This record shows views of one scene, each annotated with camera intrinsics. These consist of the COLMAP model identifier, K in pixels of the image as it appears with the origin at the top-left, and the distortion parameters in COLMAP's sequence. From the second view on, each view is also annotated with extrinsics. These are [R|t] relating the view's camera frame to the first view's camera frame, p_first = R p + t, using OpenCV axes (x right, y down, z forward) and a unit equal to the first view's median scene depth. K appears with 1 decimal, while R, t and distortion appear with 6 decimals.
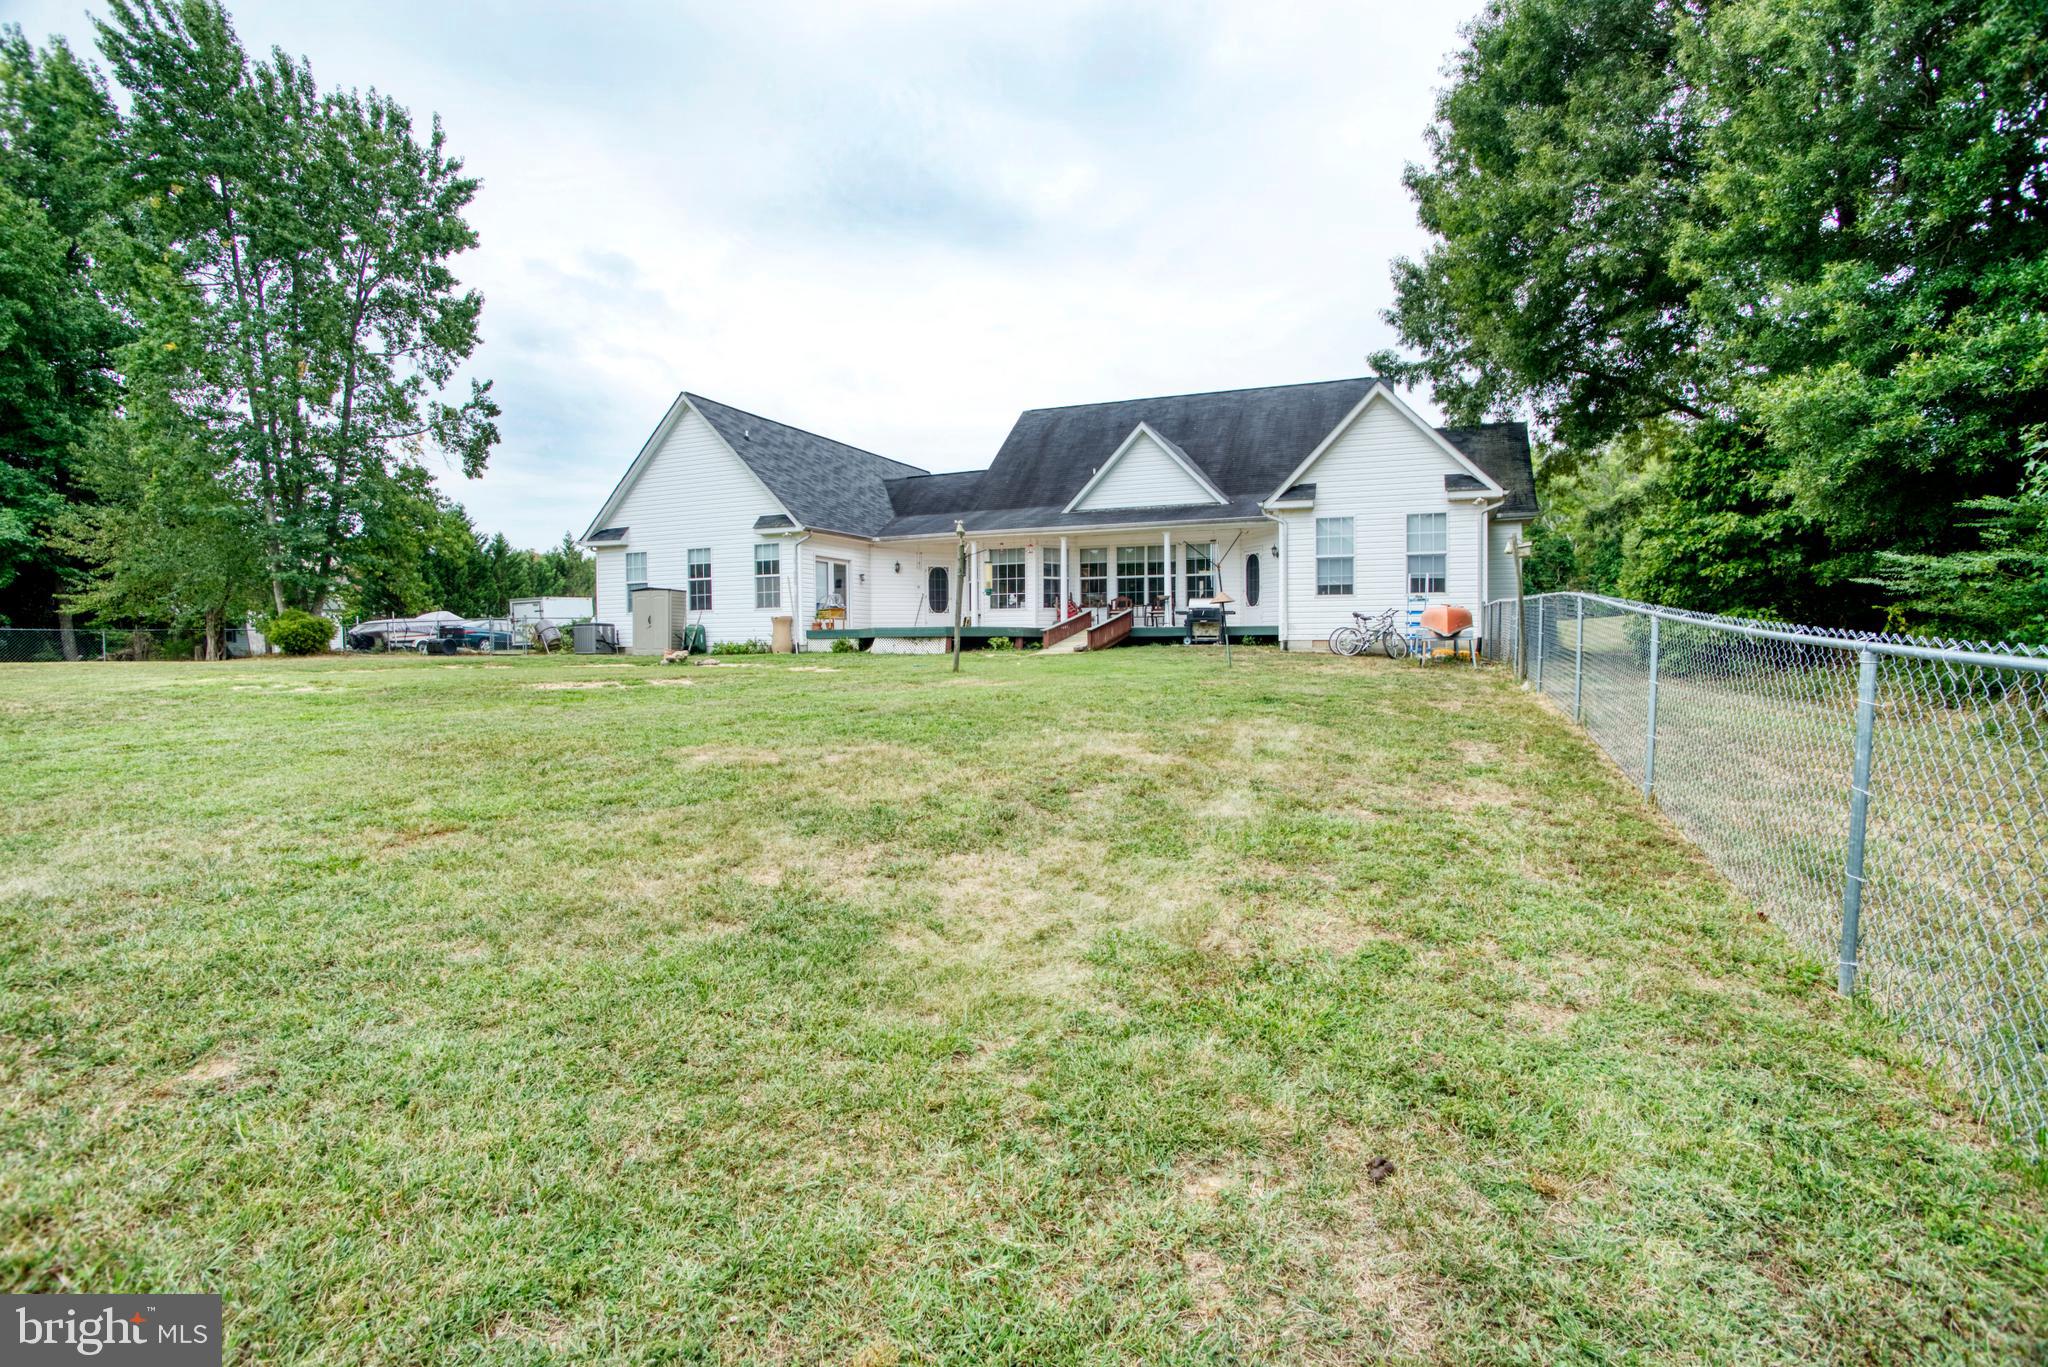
lens RADIAL K [[1004.1, 0, 1024.0], [0, 1004.1, 683.5], [0, 0, 1]] dist [-0.062480, 0.001925]
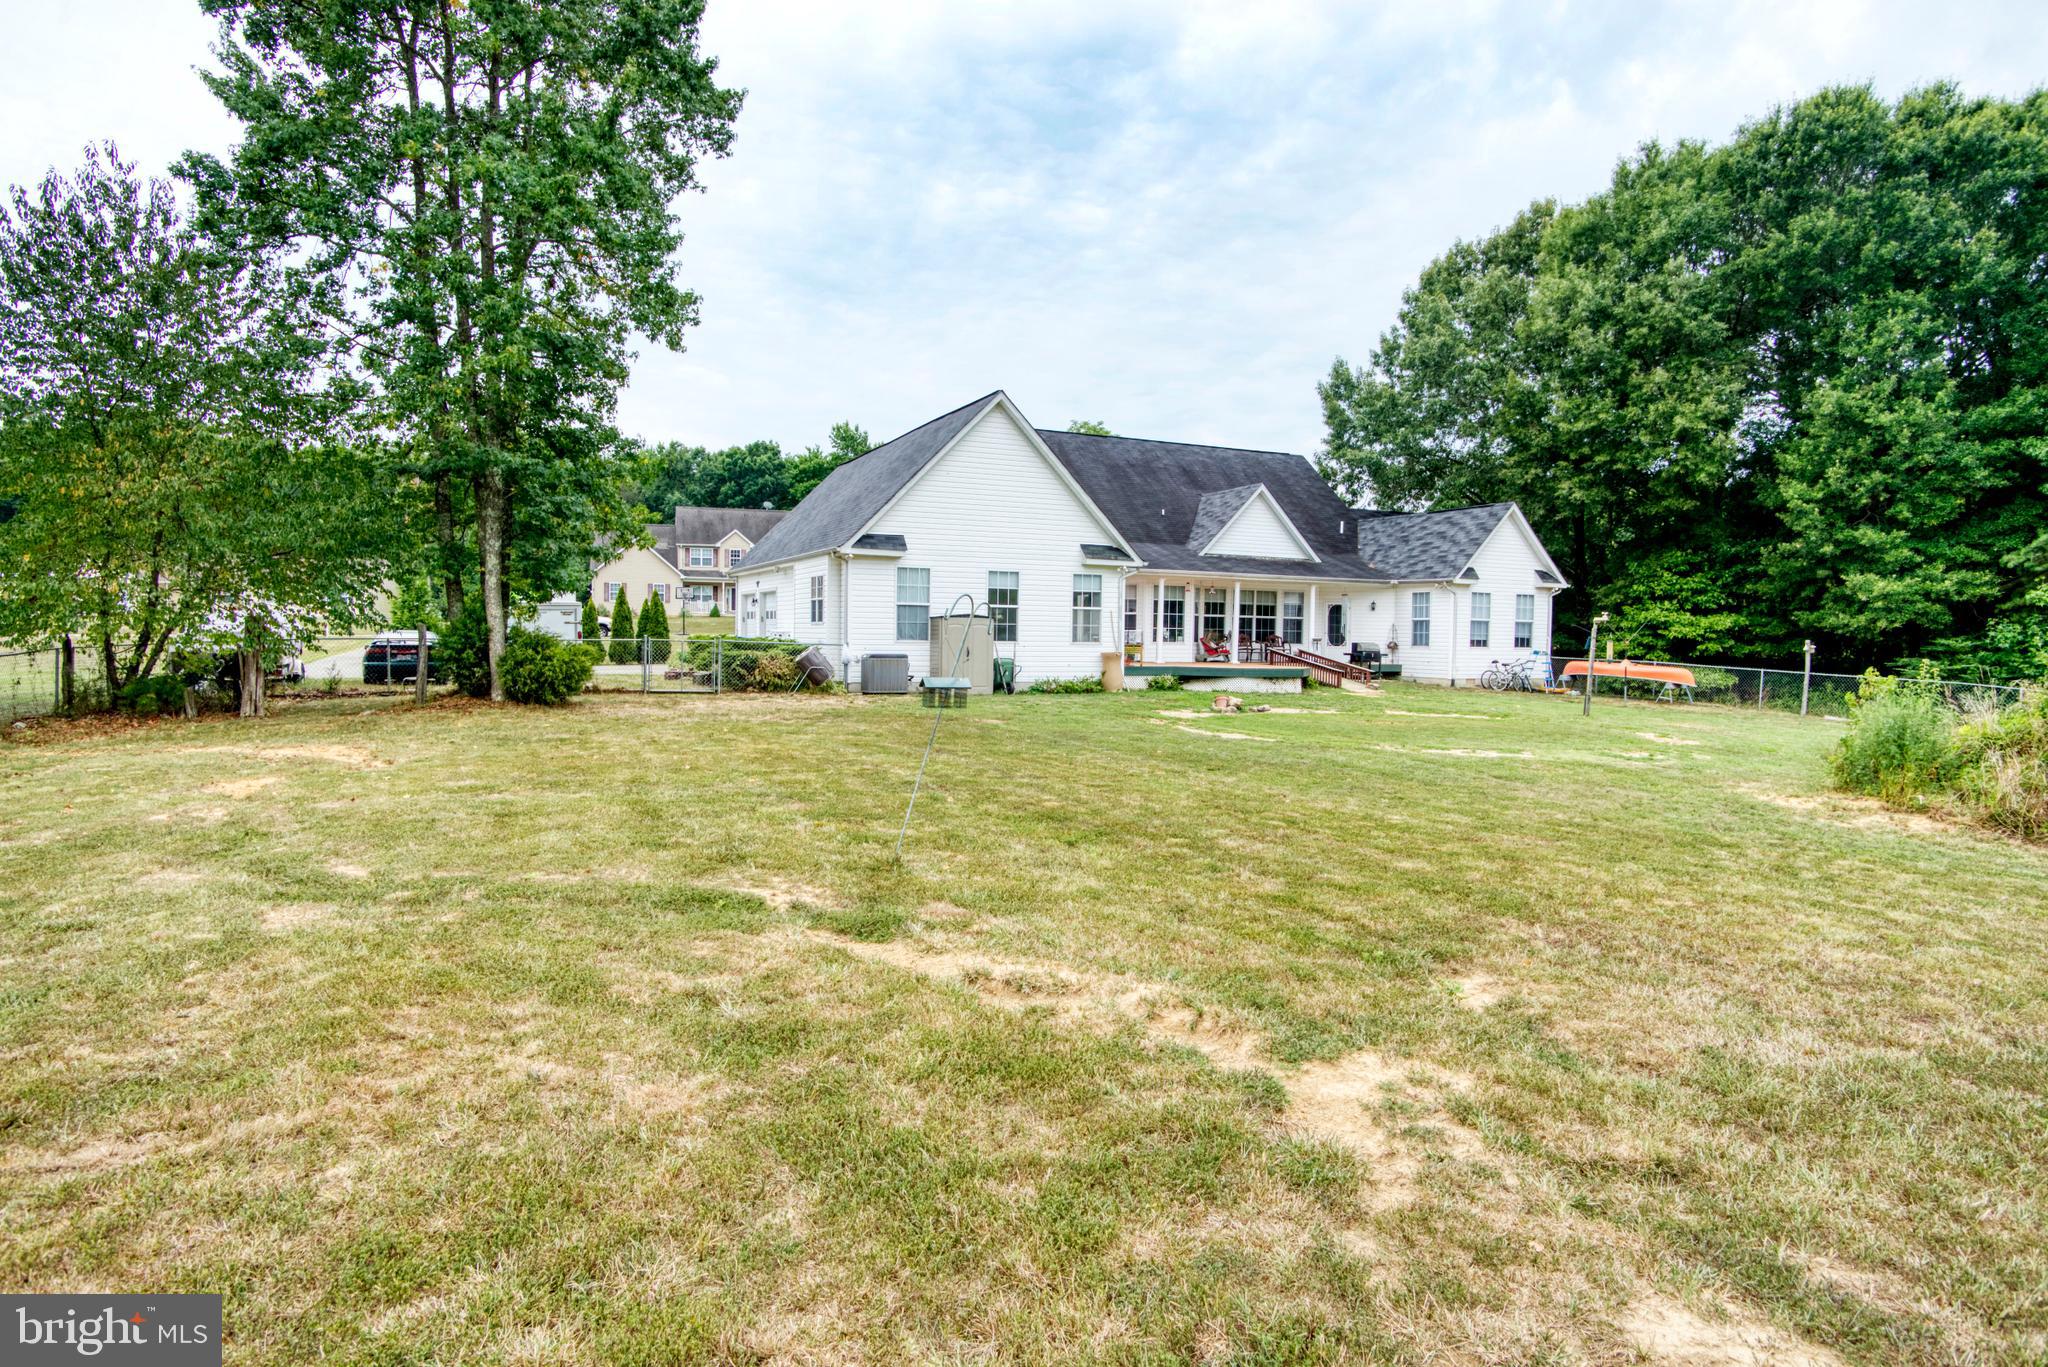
lens RADIAL K [[1191.9, 0, 1024.0], [0, 1191.9, 683.5], [0, 0, 1]] dist [-0.072173, -0.000215]
pose [[0.681361, -0.011133, 0.731863, -1.080098], [0.006718, 0.999937, 0.008957, -0.045791], [-0.731916, -0.001186, 0.681393, 0.272549]]
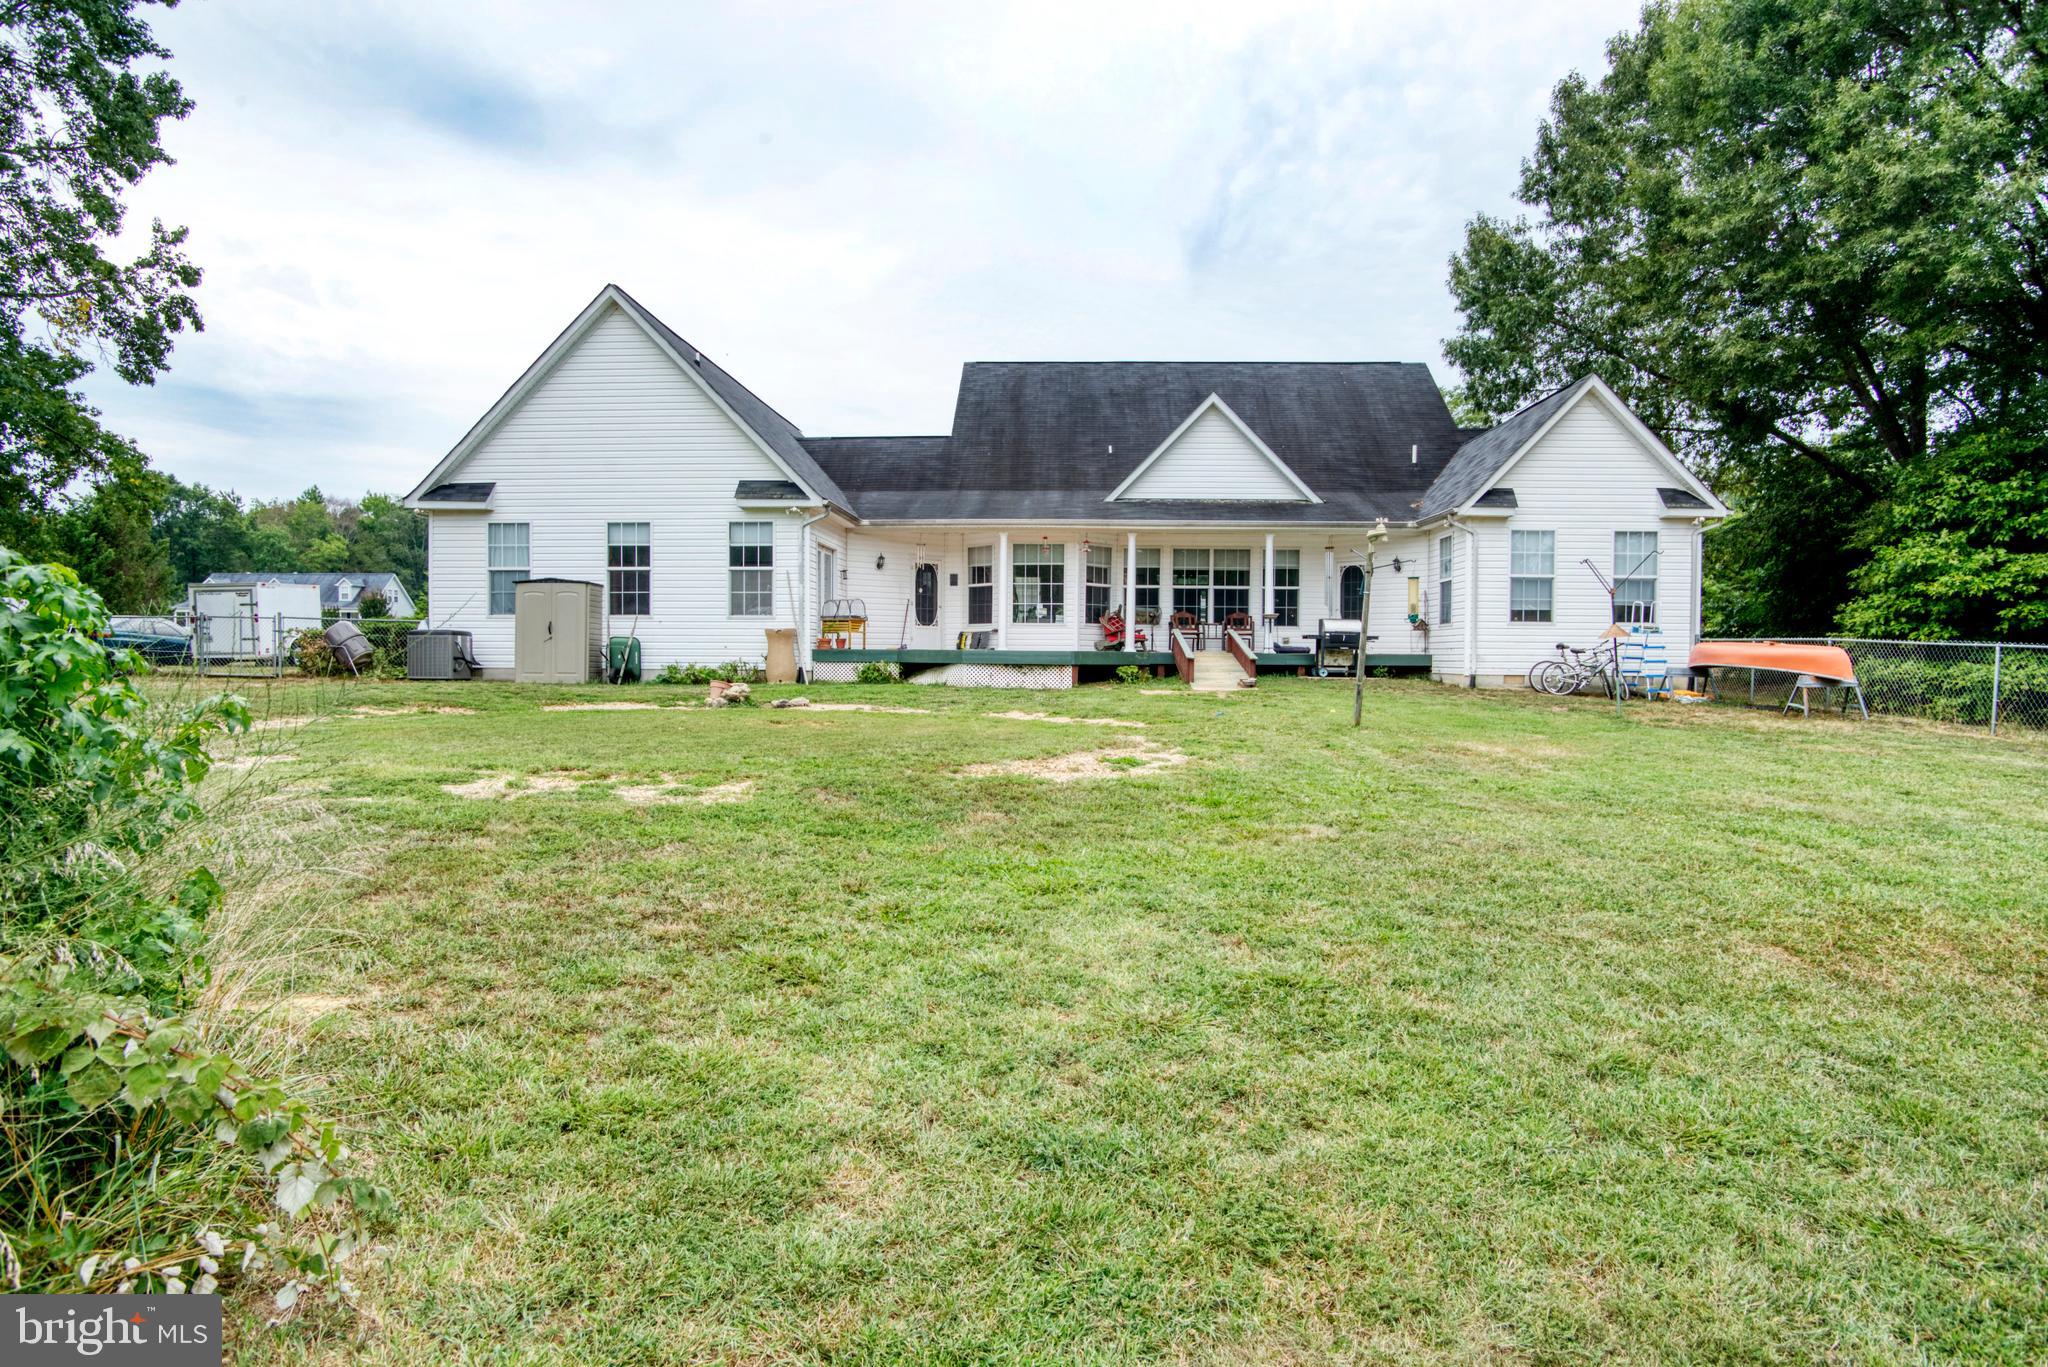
lens RADIAL K [[1186.6, 0, 1024.0], [0, 1186.6, 683.5], [0, 0, 1]] dist [-0.050973, 0.017896]
pose [[0.940929, 0.006764, 0.338536, -0.343010], [-0.002681, 0.999918, -0.012527, -0.018857], [-0.338593, 0.010880, 0.940870, 0.171807]]
